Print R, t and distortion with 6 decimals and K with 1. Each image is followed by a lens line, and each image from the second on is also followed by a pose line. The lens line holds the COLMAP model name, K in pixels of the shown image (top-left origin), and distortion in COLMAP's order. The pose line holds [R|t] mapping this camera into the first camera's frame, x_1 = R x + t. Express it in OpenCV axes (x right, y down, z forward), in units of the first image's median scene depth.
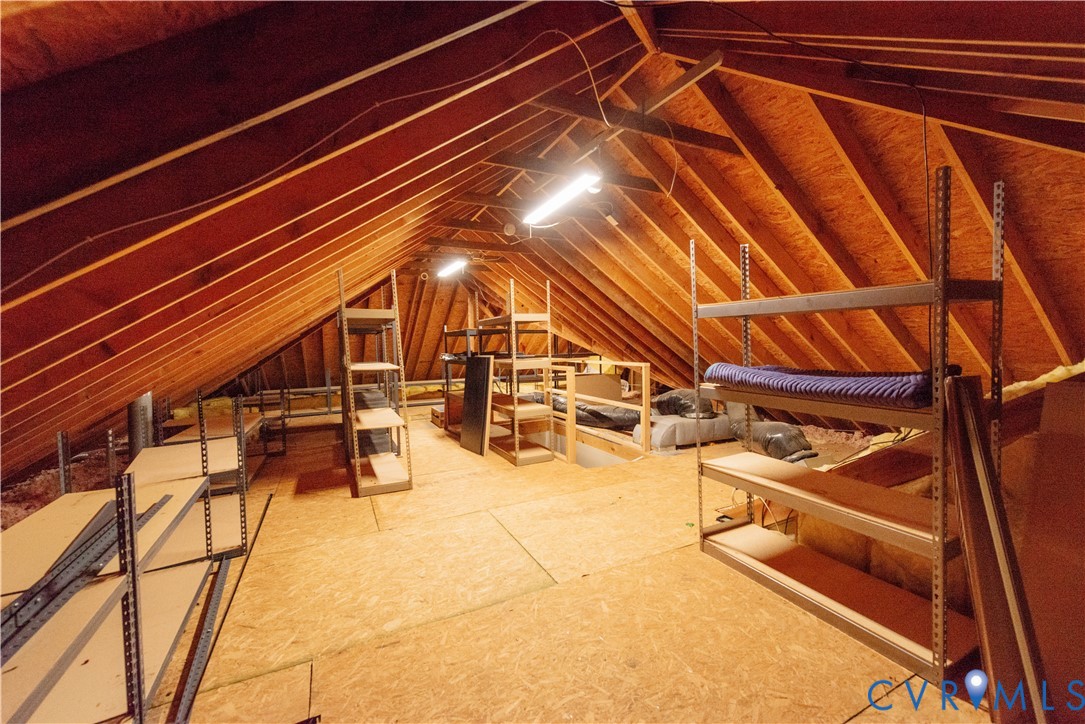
lens RADIAL K [[425.6, 0, 543.1], [0, 425.6, 358.3], [0, 0, 1]] dist [0.010313, -0.000624]
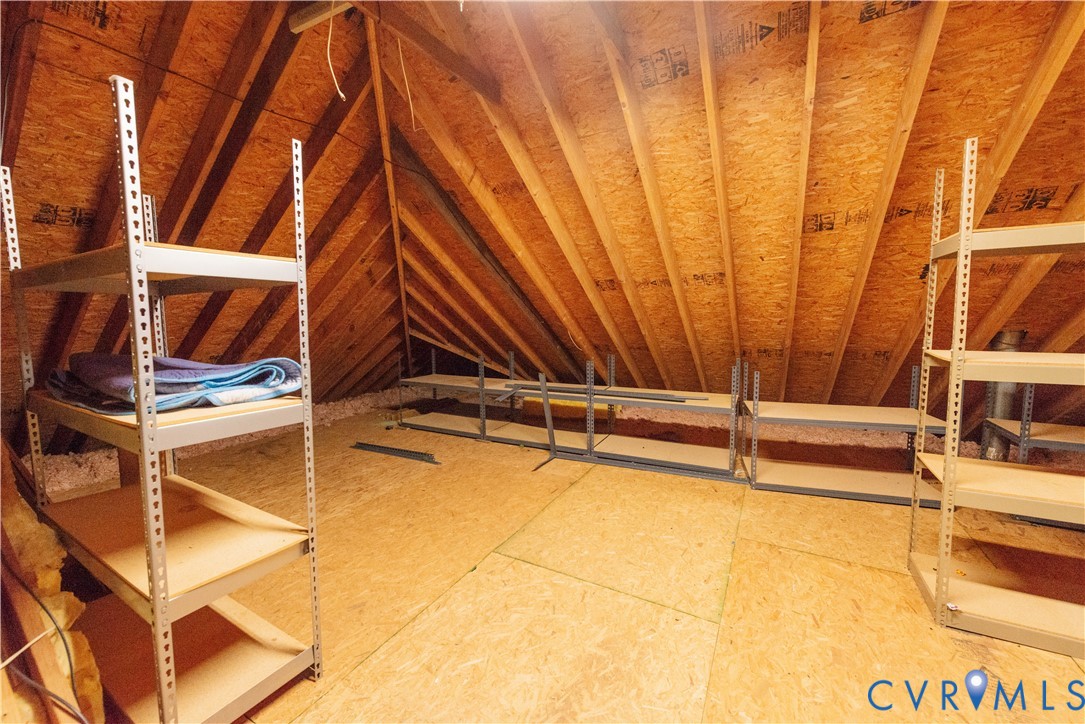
lens RADIAL K [[425.6, 0, 543.1], [0, 425.6, 358.3], [0, 0, 1]] dist [0.010313, -0.000624]
pose [[-0.840481, 0.078456, -0.536131, 0.382520], [0.017304, 0.992843, 0.118164, -0.051573], [0.541564, 0.090038, -0.835824, 1.571355]]
